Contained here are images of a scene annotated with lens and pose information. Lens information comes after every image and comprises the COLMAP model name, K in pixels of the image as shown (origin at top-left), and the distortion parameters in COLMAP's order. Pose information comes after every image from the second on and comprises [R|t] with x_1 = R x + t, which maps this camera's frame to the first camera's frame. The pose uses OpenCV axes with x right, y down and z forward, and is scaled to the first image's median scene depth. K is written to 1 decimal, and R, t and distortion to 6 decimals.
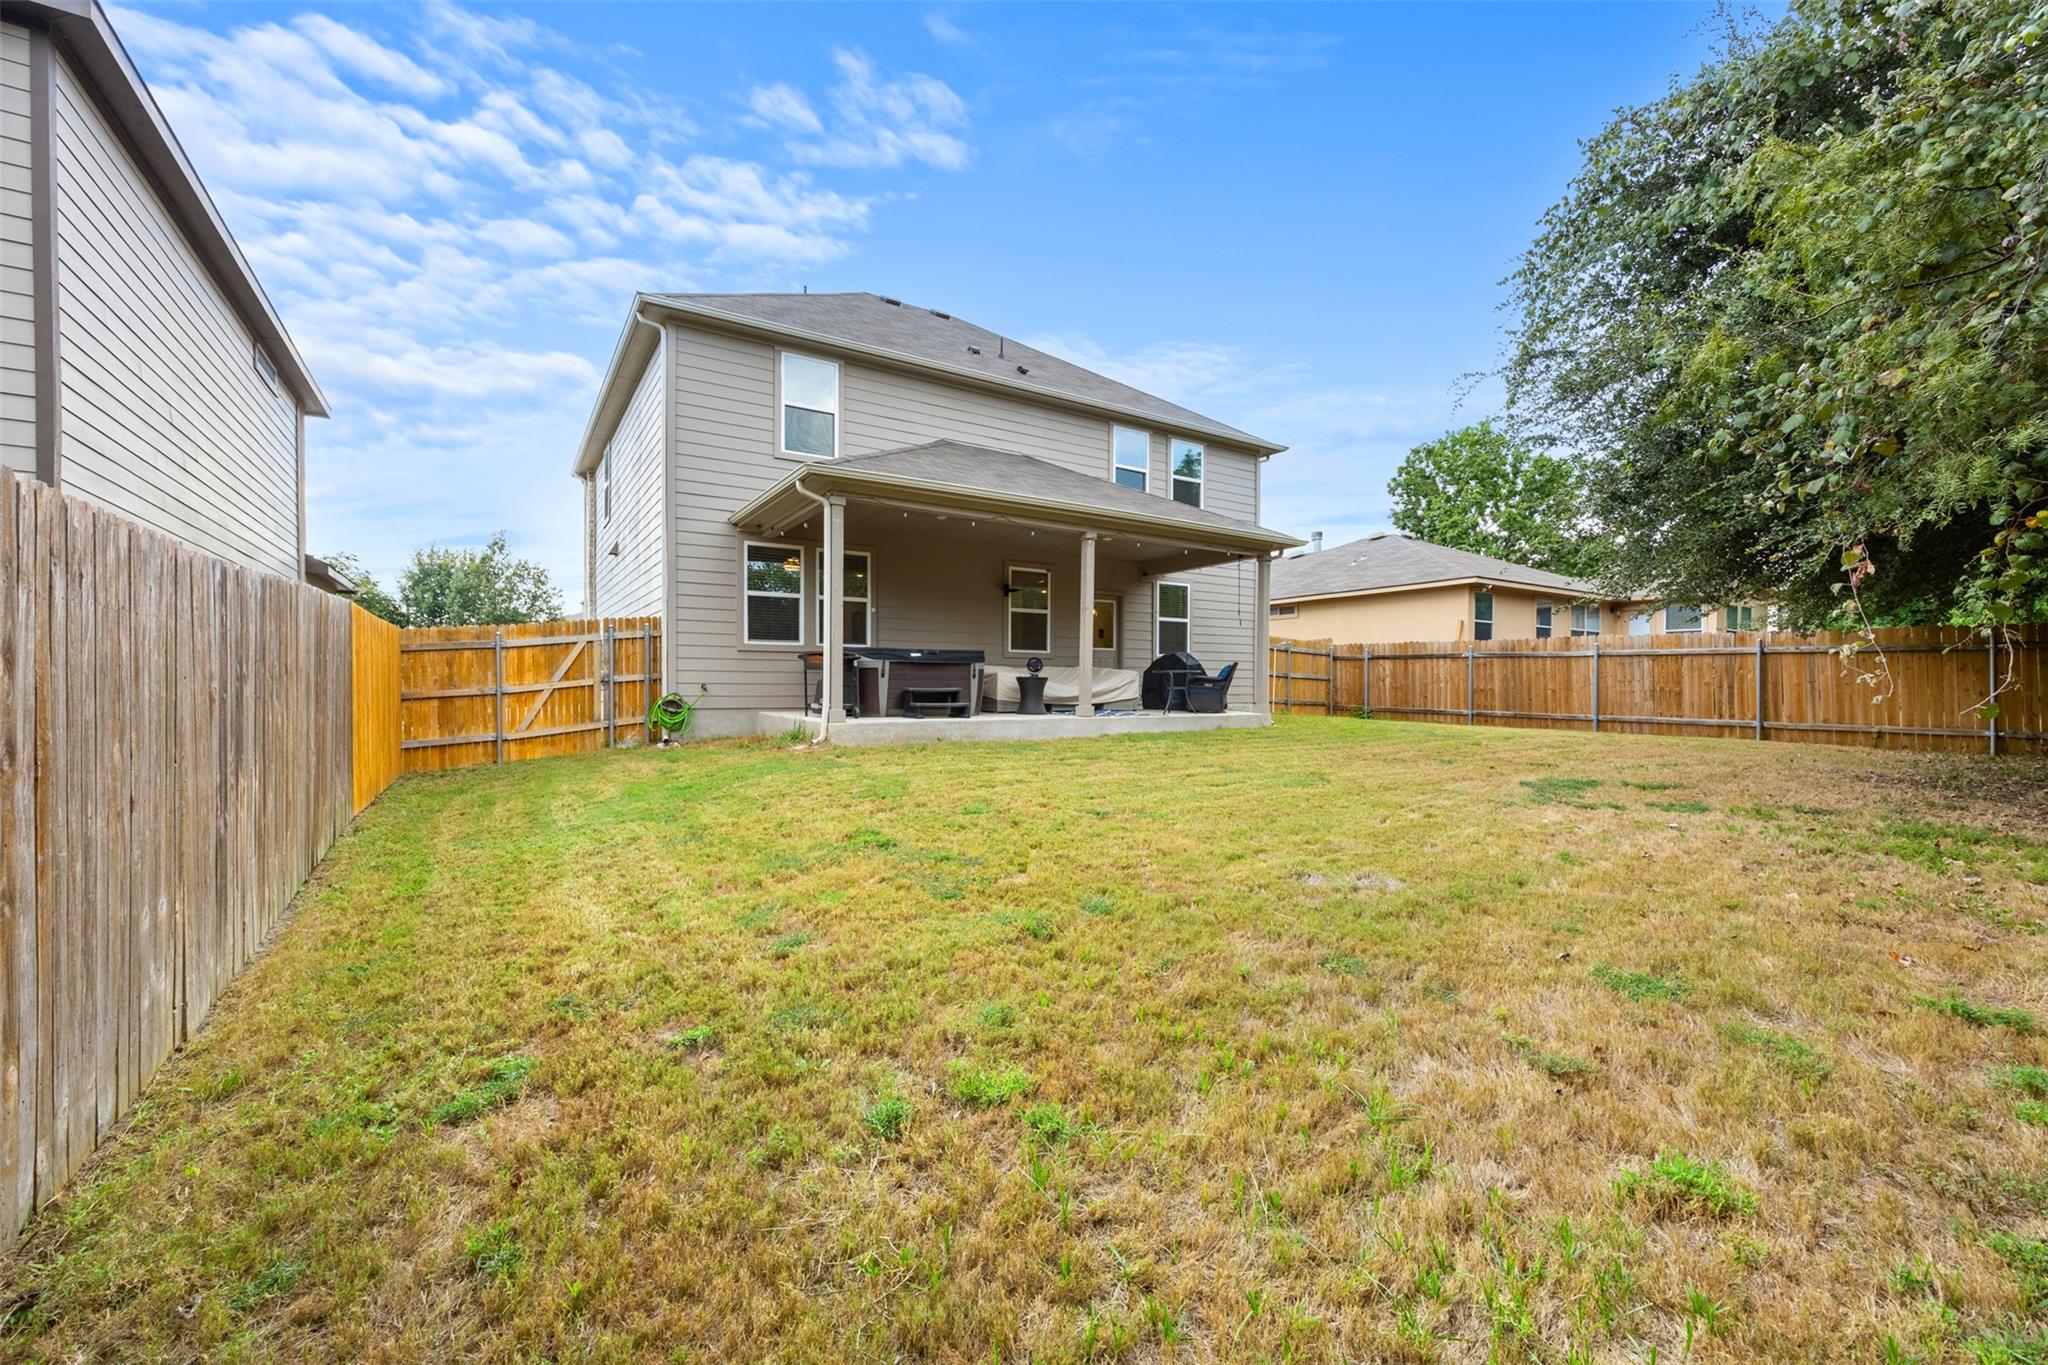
lens RADIAL K [[817.8, 0, 1027.1], [0, 817.8, 686.4], [0, 0, 1]] dist [-0.000979, 0.000736]
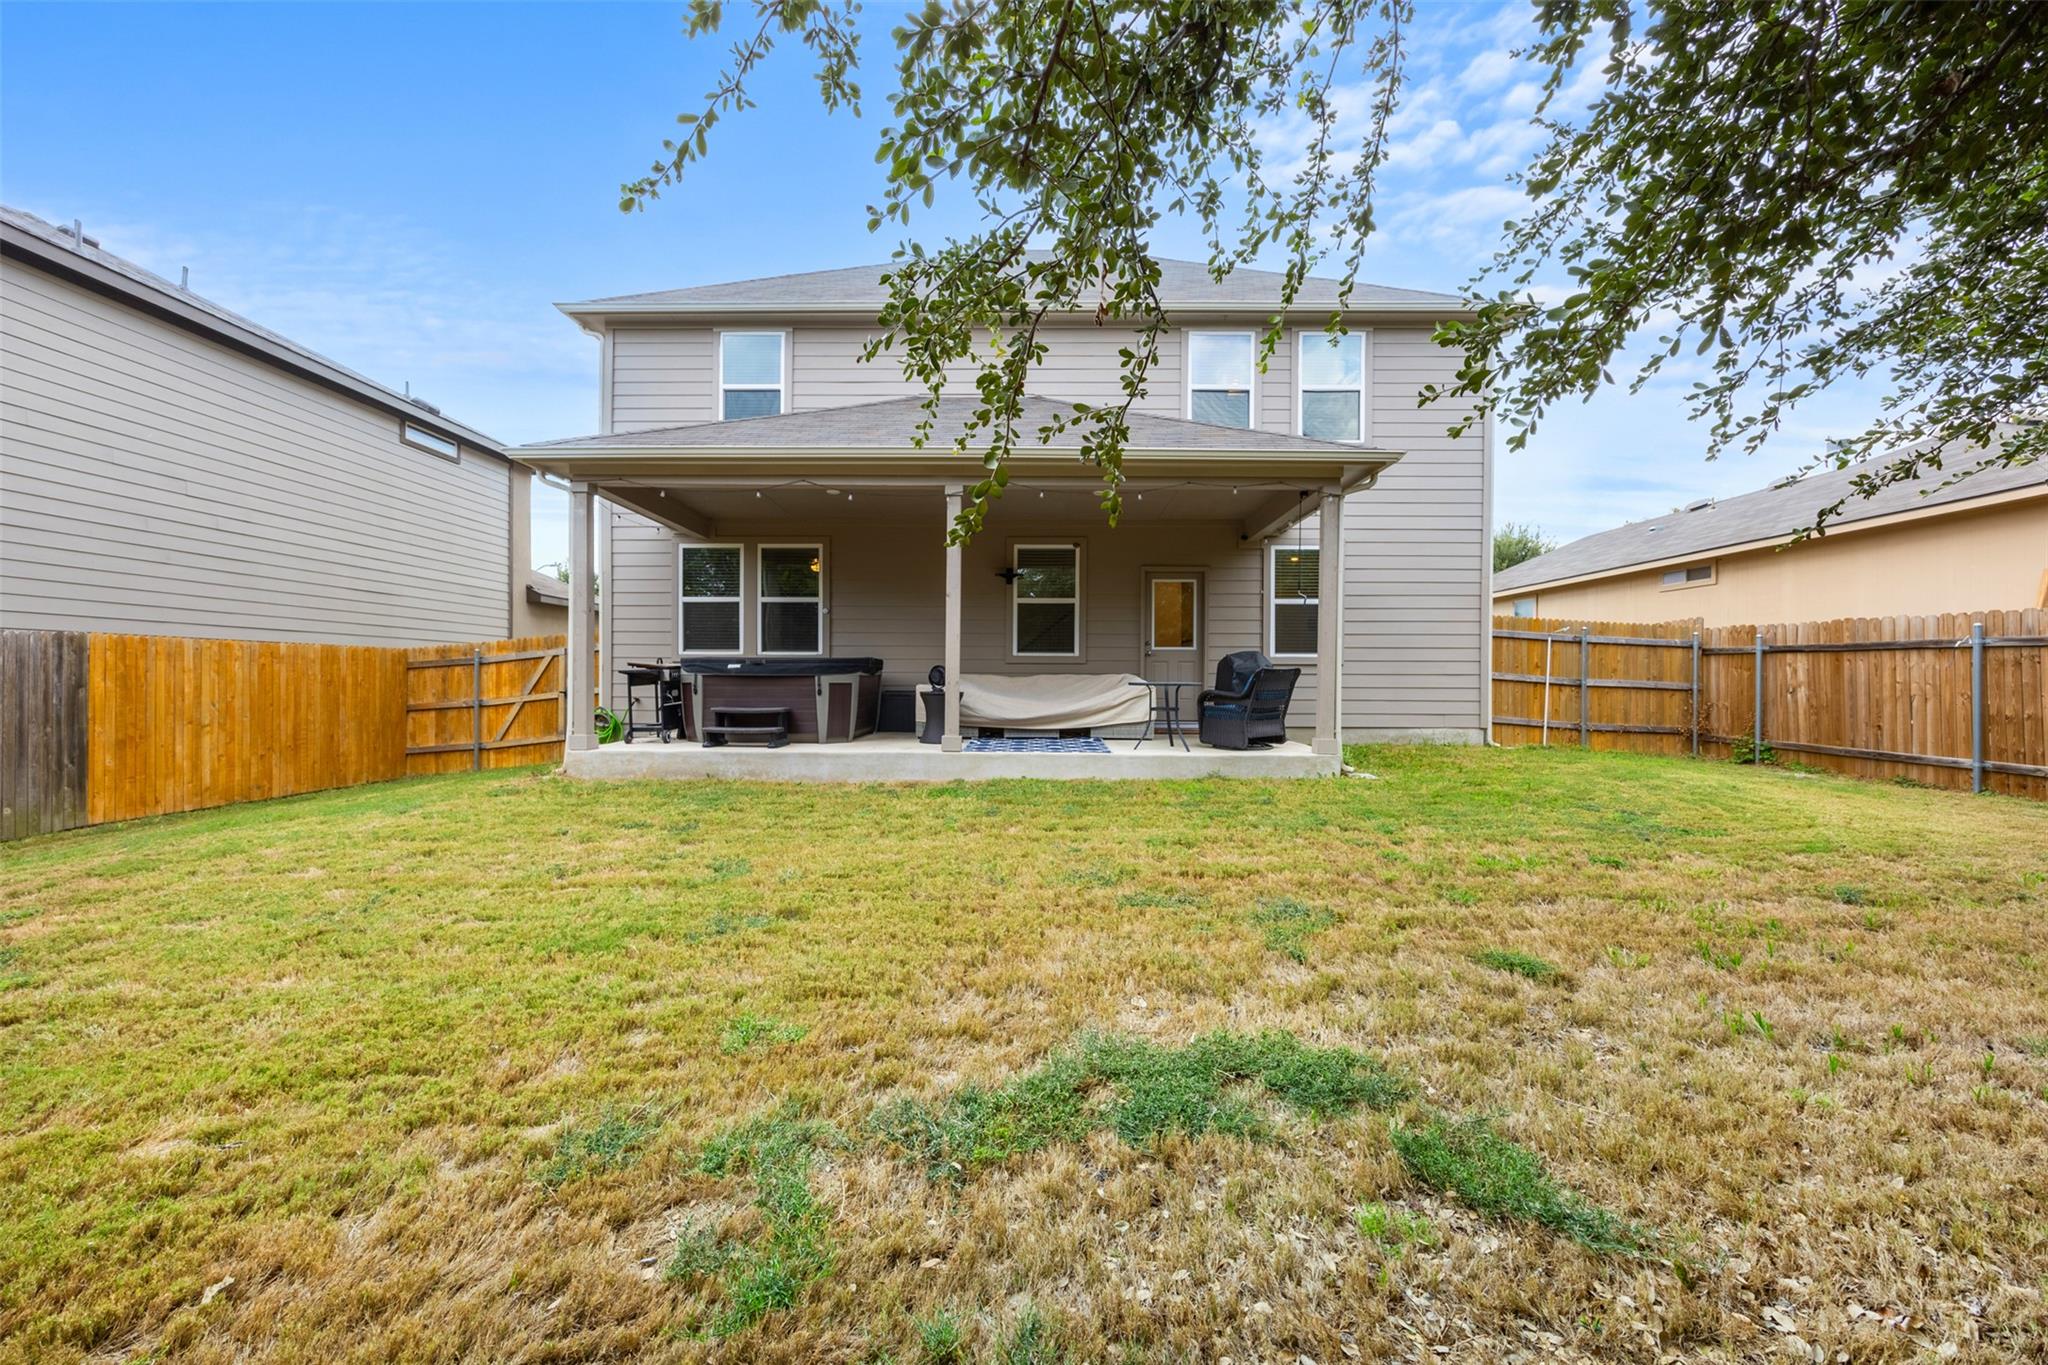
lens RADIAL K [[817.8, 0, 1025.6], [0, 817.8, 681.4], [0, 0, 1]] dist [-0.000979, 0.000736]
pose [[0.832730, 0.000354, -0.553679, 0.412449], [-0.001851, 0.999996, -0.002145, -0.016856], [0.553676, 0.002811, 0.832727, 0.367145]]
